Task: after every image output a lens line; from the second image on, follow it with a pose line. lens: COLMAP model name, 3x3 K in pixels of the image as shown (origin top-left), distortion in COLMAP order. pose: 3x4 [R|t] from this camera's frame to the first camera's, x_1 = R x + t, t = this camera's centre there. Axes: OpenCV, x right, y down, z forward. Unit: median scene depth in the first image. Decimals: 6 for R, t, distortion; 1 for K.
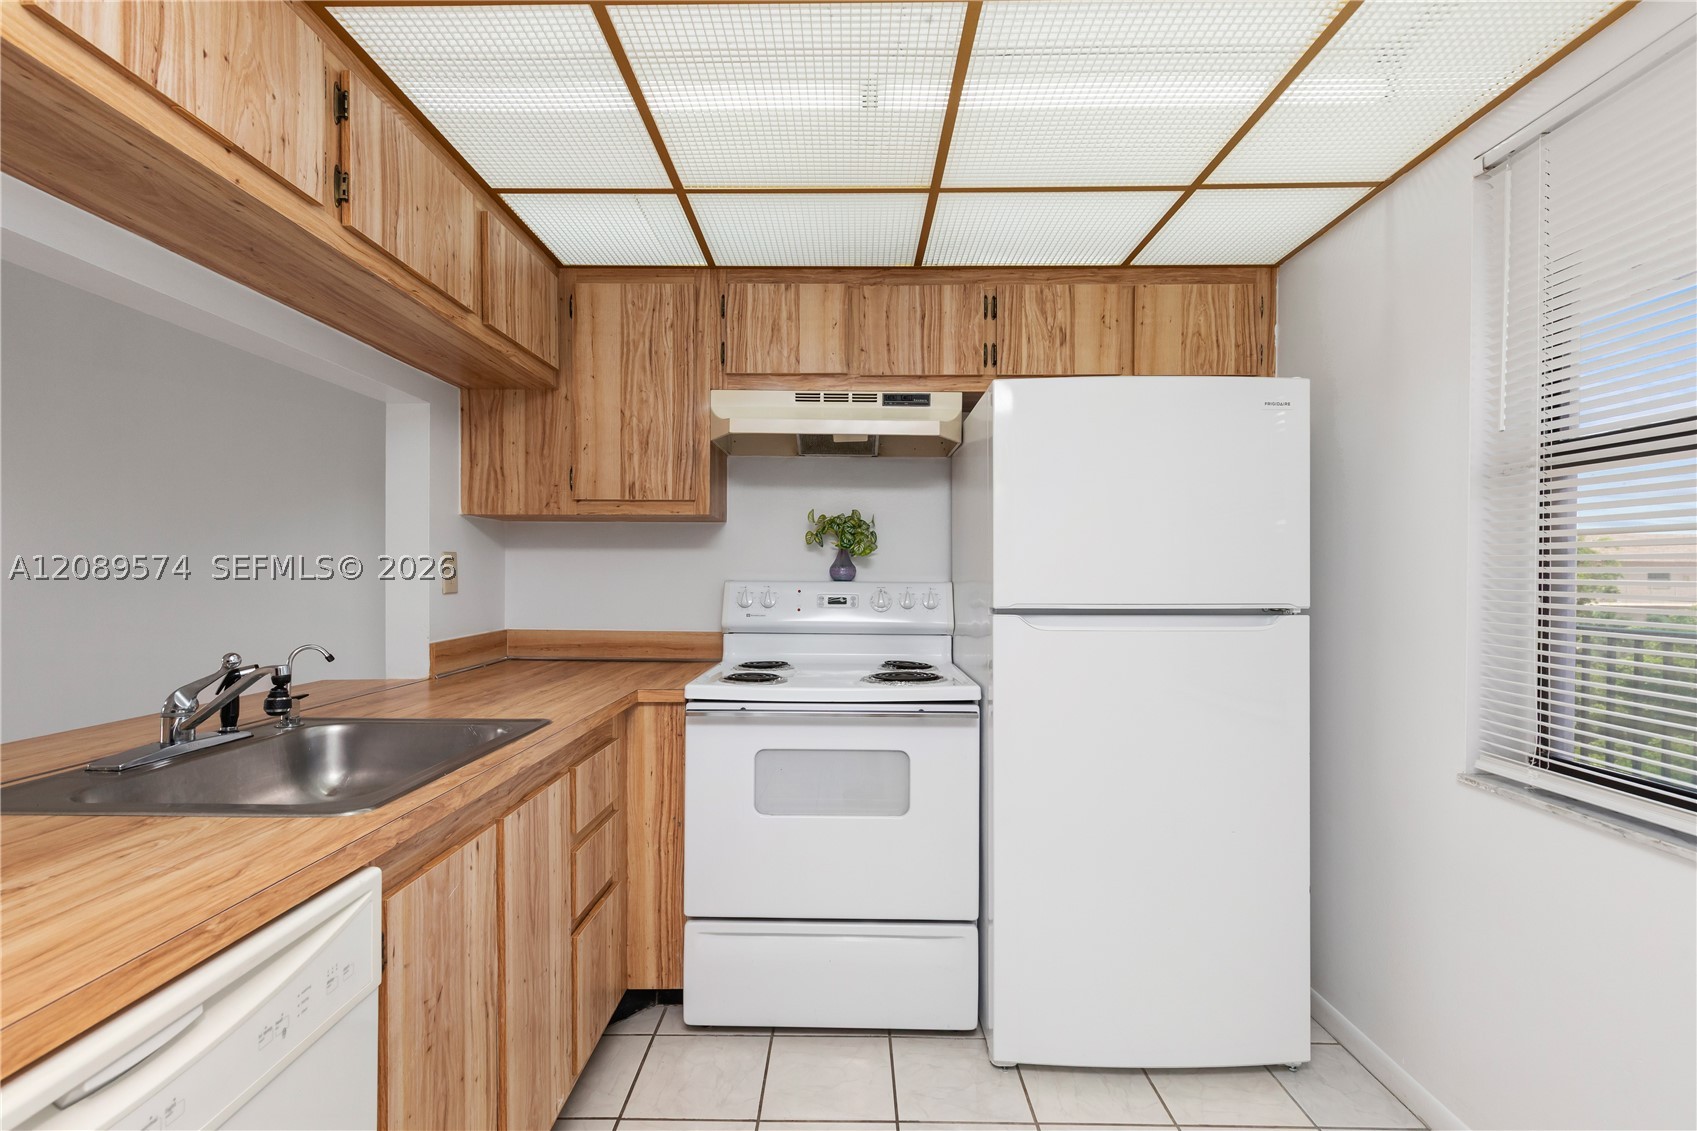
lens RADIAL K [[761.6, 0, 838.8], [0, 761.6, 583.5], [0, 0, 1]] dist [0.000465, -0.000354]
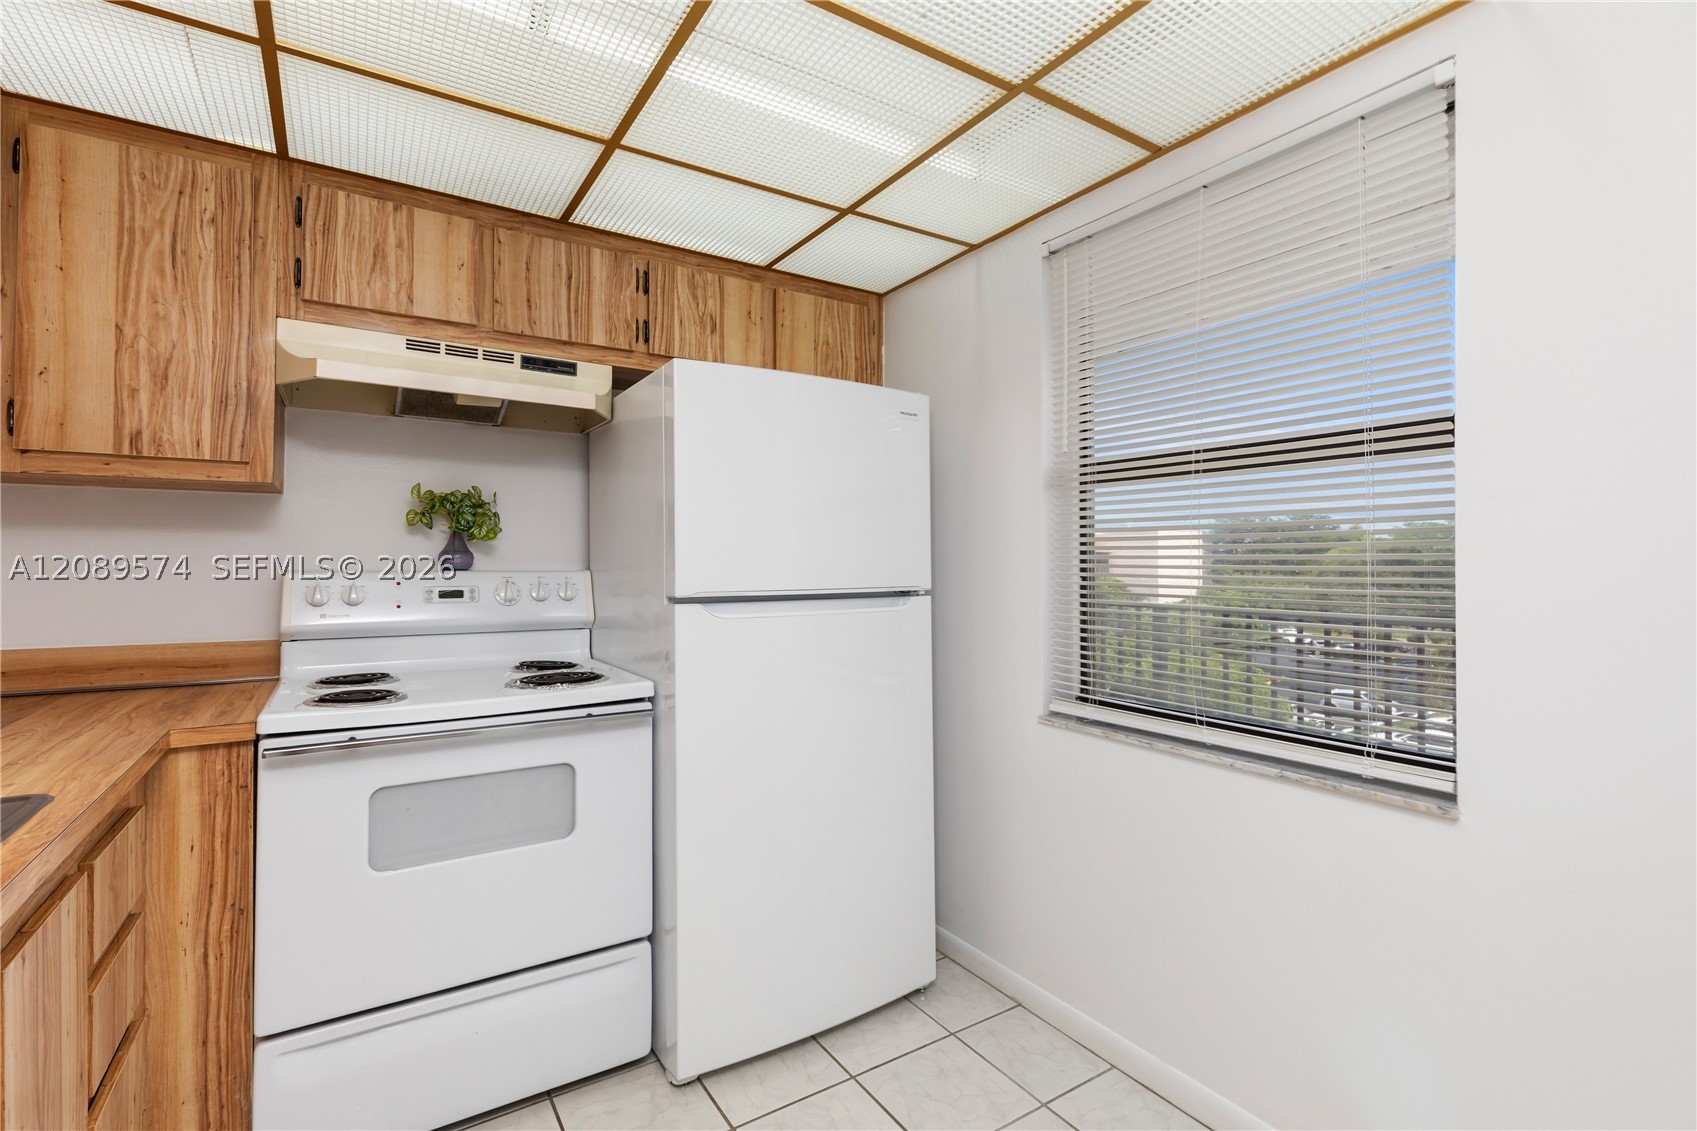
lens RADIAL K [[769.8, 0, 839.4], [0, 769.8, 550.5], [0, 0, 1]] dist [-0.003395, -0.001368]
pose [[0.832736, 0.004736, 0.553651, -0.127328], [0.009944, 0.999674, -0.023507, -0.001207], [-0.553582, 0.025080, 0.832417, 0.070860]]
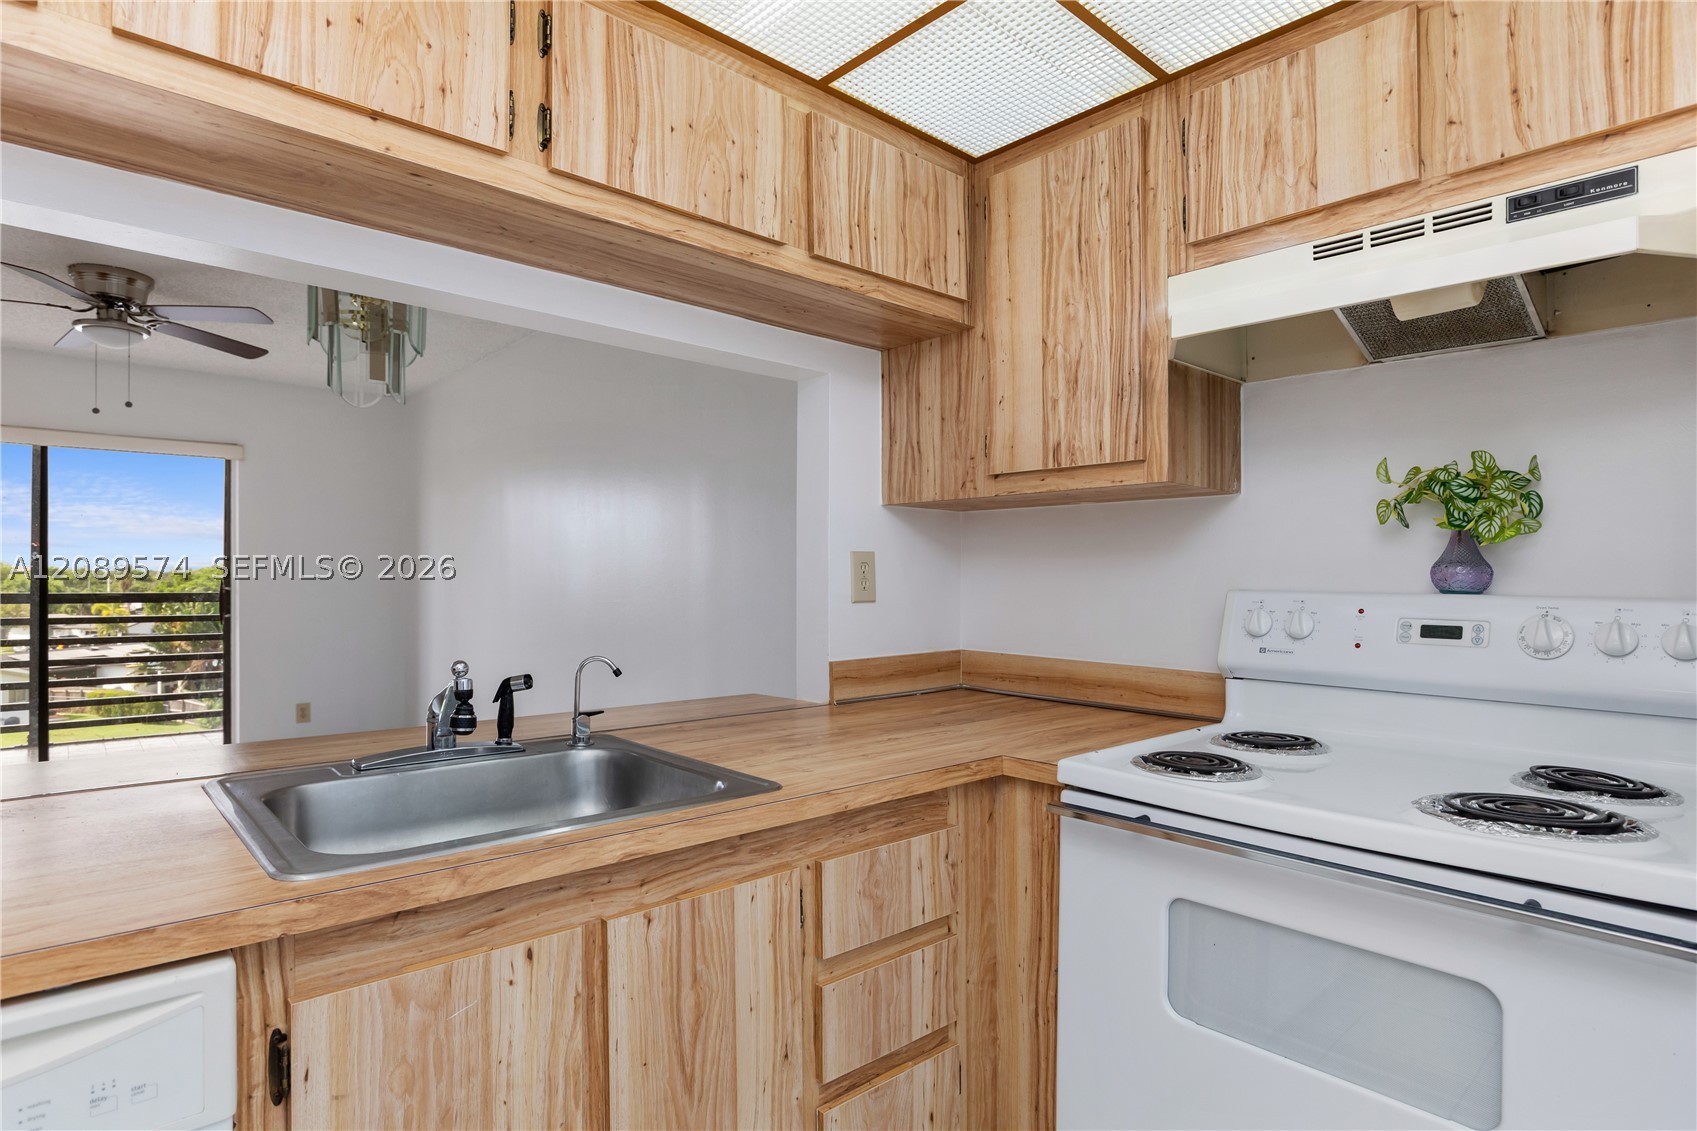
lens RADIAL K [[902.8, 0, 843.5], [0, 902.8, 572.7], [0, 0, 1]] dist [-0.012655, 0.001640]
pose [[0.684783, -0.005261, -0.728728, 0.183269], [-0.010527, 0.999798, -0.017110, -0.002283], [0.728671, 0.019388, 0.684589, 0.327404]]
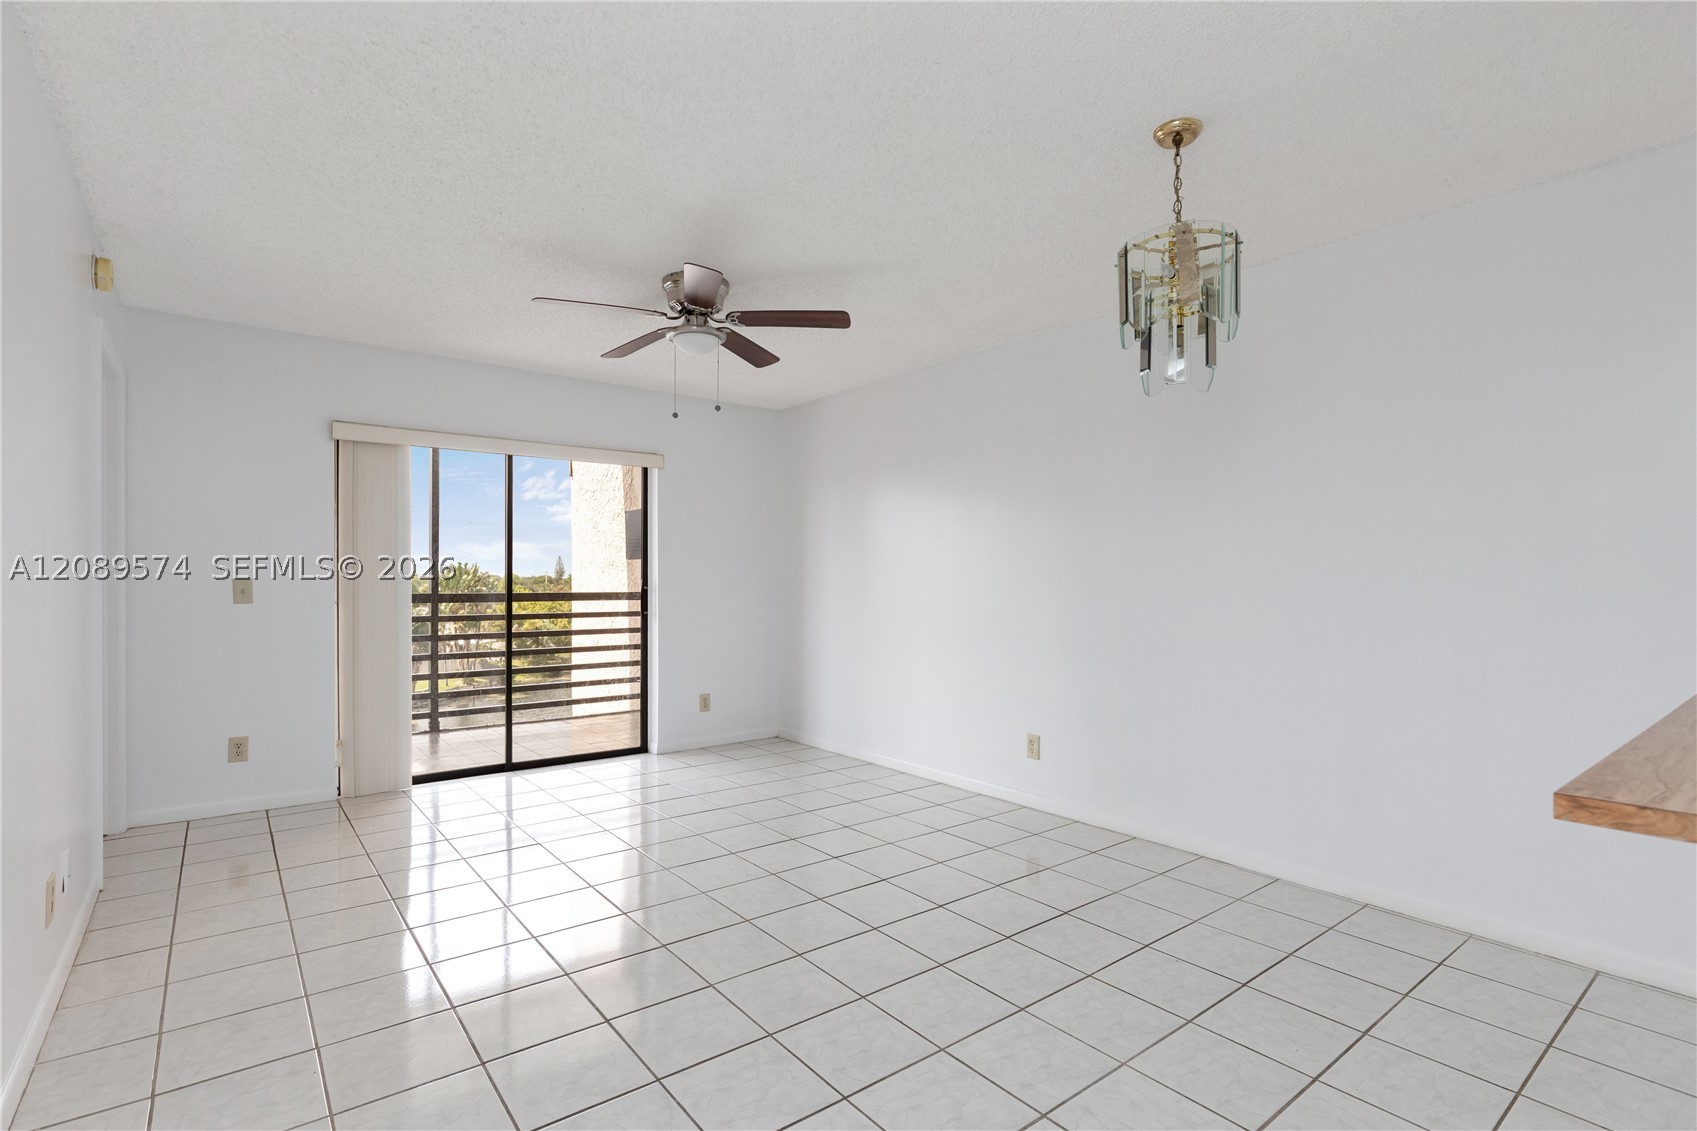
lens RADIAL K [[795.4, 0, 841.0], [0, 795.4, 584.1], [0, 0, 1]] dist [0.001844, -0.000171]
pose [[0.630733, -0.000522, -0.776000, -0.595172], [-0.007287, 0.999952, -0.006596, 0.020655], [0.775966, 0.009815, 0.630698, -0.285653]]
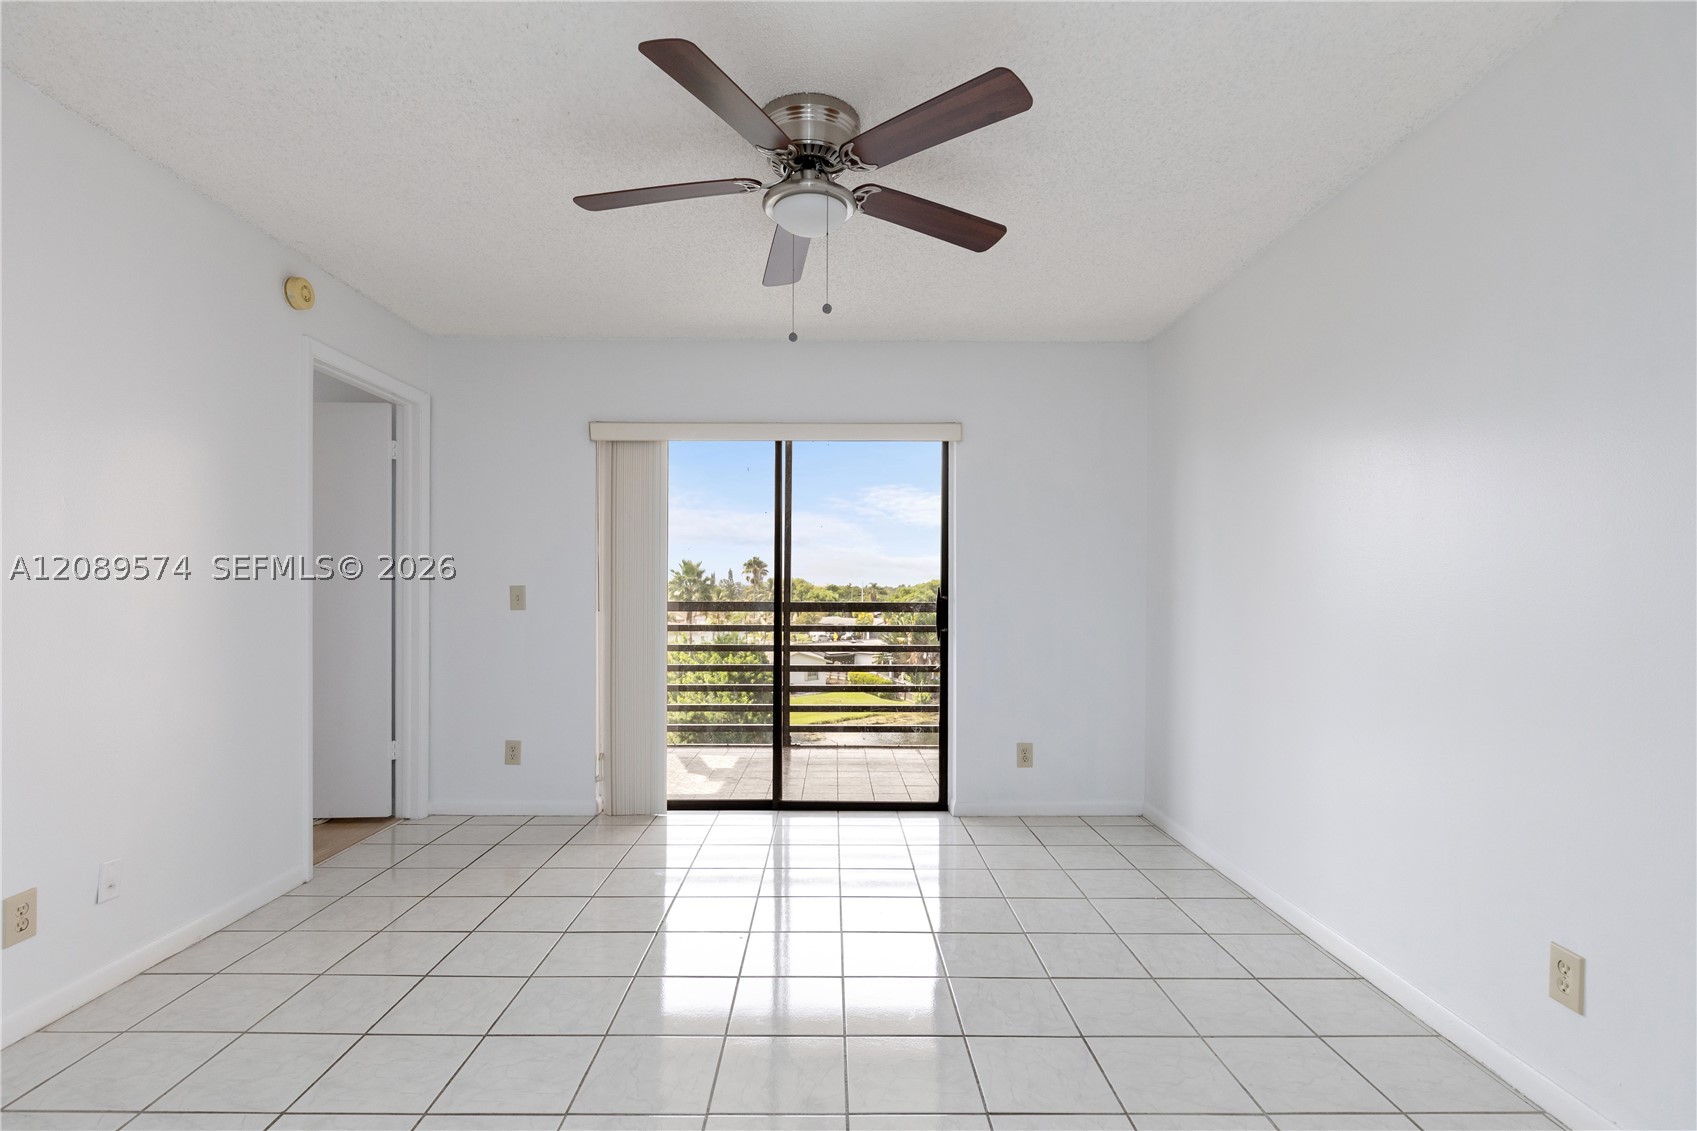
lens RADIAL K [[808.2, 0, 834.6], [0, 808.2, 587.6], [0, 0, 1]] dist [0.008720, -0.000153]
pose [[0.027952, -0.005348, -0.999595, -0.956406], [-0.014783, 0.999874, -0.005762, 0.012672], [0.999500, 0.014938, 0.027869, 0.469109]]
